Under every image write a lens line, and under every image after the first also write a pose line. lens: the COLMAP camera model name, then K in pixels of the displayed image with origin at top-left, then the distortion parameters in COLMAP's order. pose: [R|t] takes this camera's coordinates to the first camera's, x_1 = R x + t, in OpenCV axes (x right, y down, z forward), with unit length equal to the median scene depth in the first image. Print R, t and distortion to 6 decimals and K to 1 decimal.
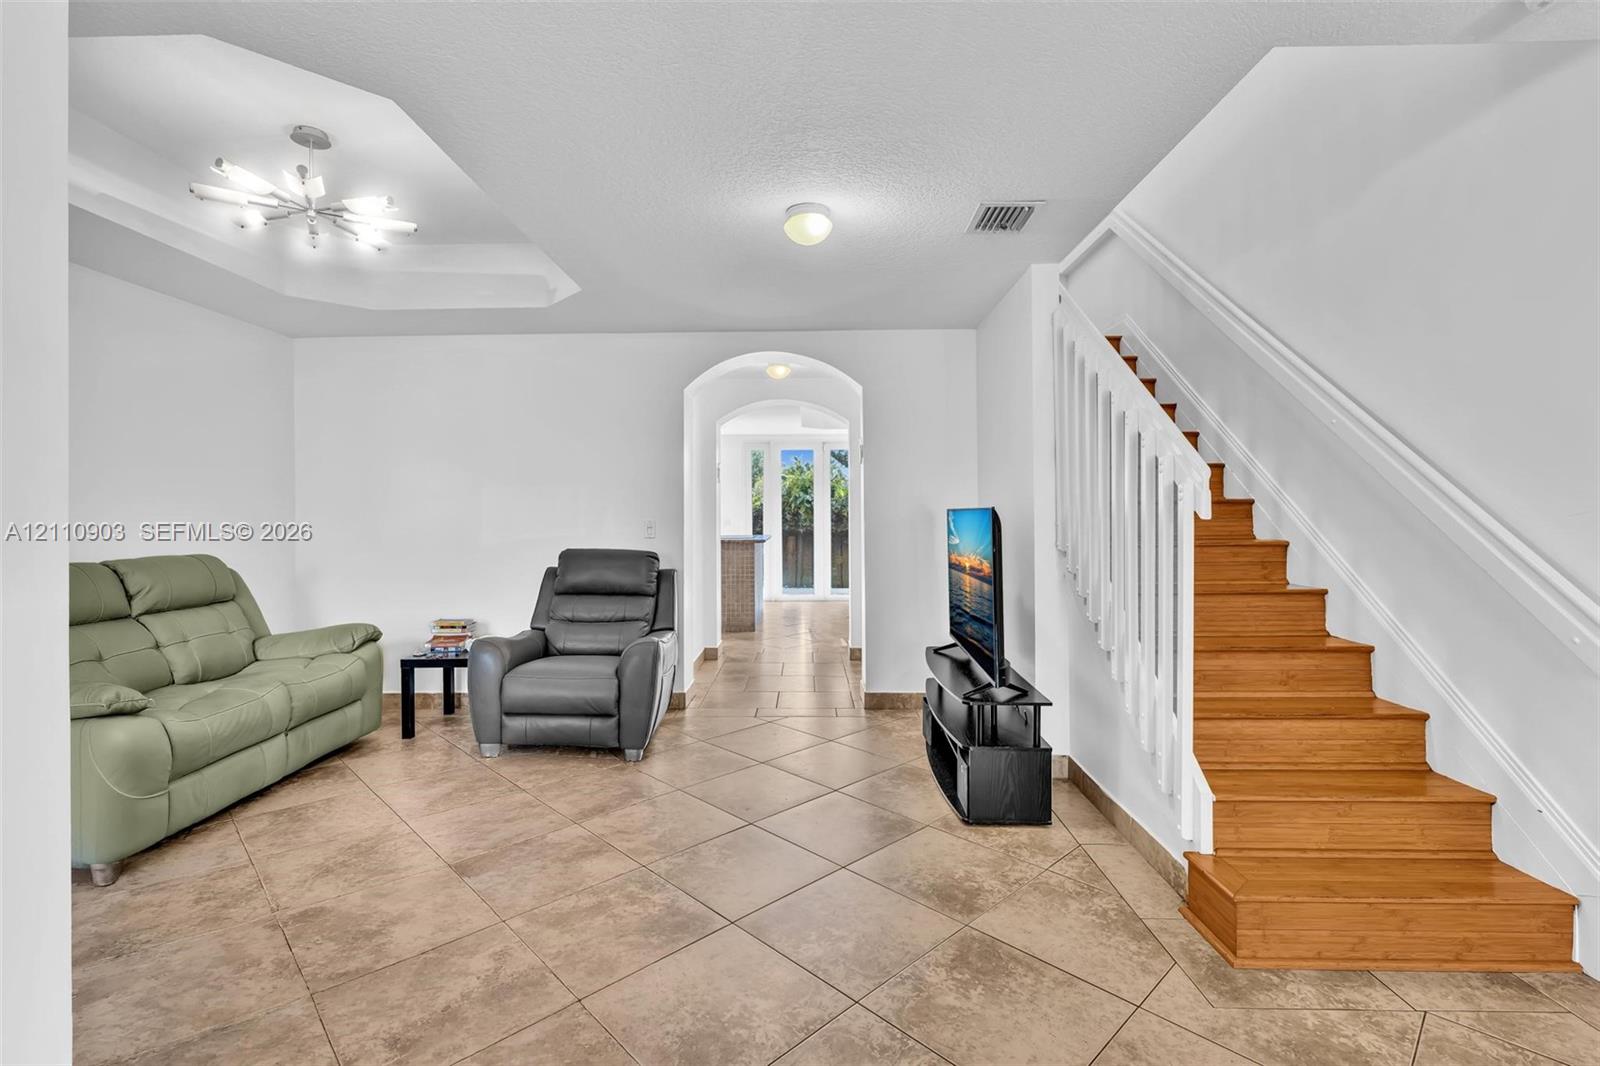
lens RADIAL K [[722.6, 0, 794.5], [0, 722.6, 511.3], [0, 0, 1]] dist [-0.000692, 0.000179]
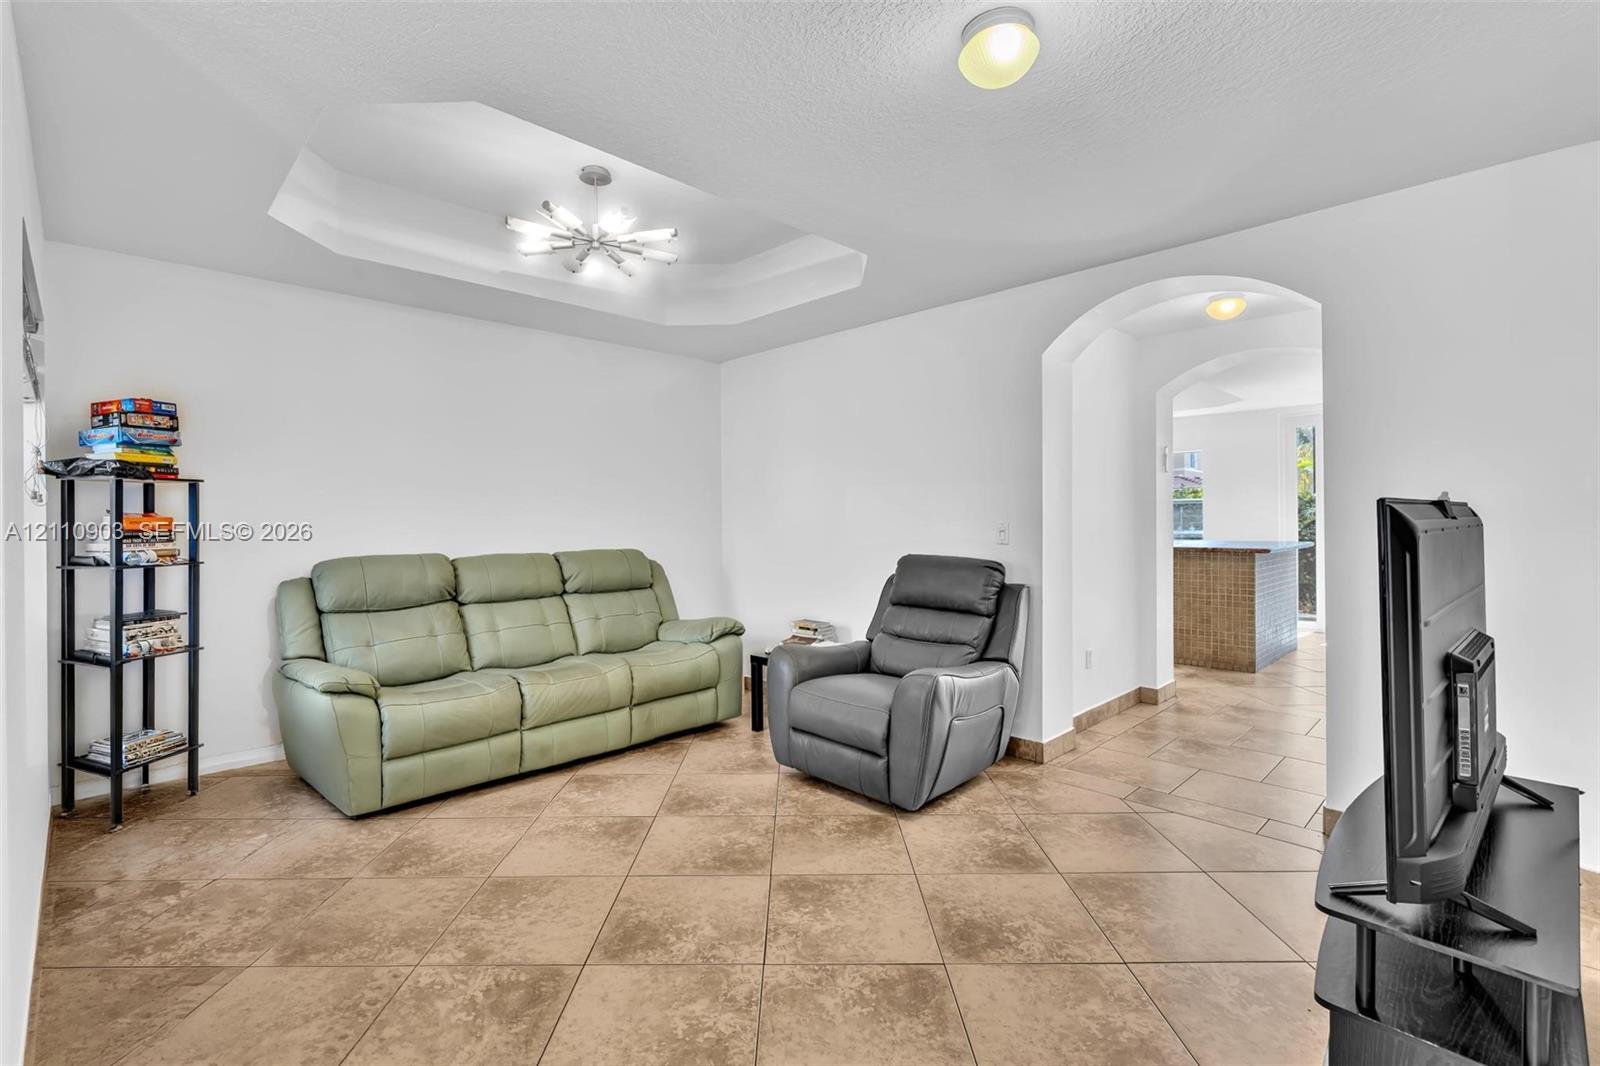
lens RADIAL K [[721.3, 0, 793.1], [0, 721.3, 520.0], [0, 0, 1]] dist [-0.002625, -0.000284]
pose [[0.725310, 0.000783, -0.688422, 0.220732], [0.006683, 0.999944, 0.008178, 0.001676], [0.688390, -0.010533, 0.725264, 0.289132]]
